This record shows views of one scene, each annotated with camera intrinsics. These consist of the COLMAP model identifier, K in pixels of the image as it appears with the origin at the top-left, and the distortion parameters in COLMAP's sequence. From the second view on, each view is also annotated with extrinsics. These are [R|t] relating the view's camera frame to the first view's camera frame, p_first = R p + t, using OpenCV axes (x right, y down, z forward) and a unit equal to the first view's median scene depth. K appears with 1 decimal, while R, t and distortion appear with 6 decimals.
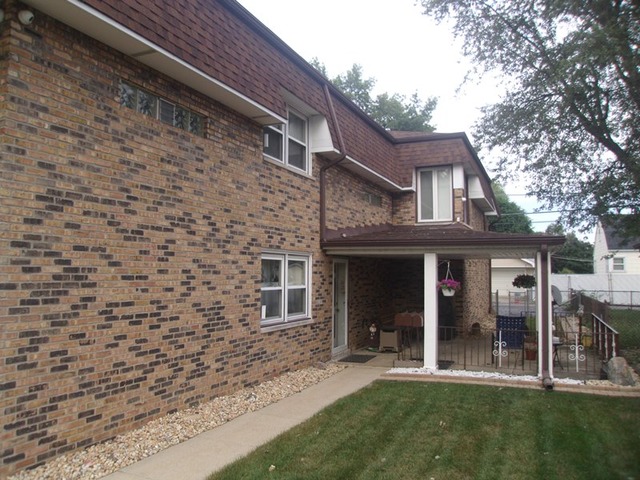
lens RADIAL K [[502.7, 0, 297.4], [0, 502.7, 238.8], [0, 0, 1]] dist [-0.100308, 0.068490]
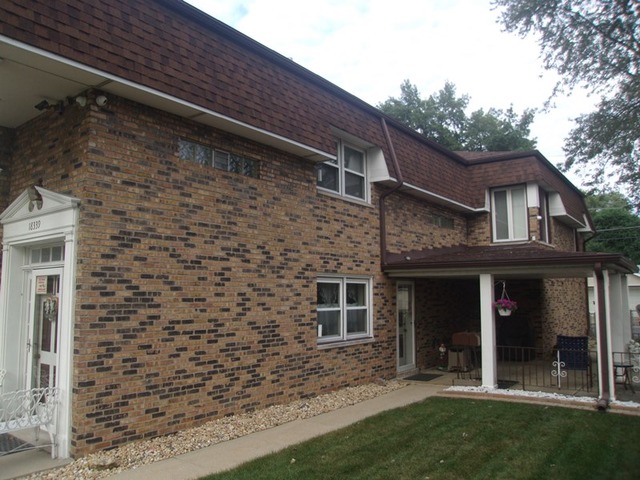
lens RADIAL K [[502.7, 0, 298.4], [0, 502.7, 238.3], [0, 0, 1]] dist [-0.100308, 0.068490]
pose [[0.977161, -0.031274, -0.210187, 0.120381], [0.021879, 0.998661, -0.046877, -0.005877], [0.211371, 0.041207, 0.976537, -0.090648]]
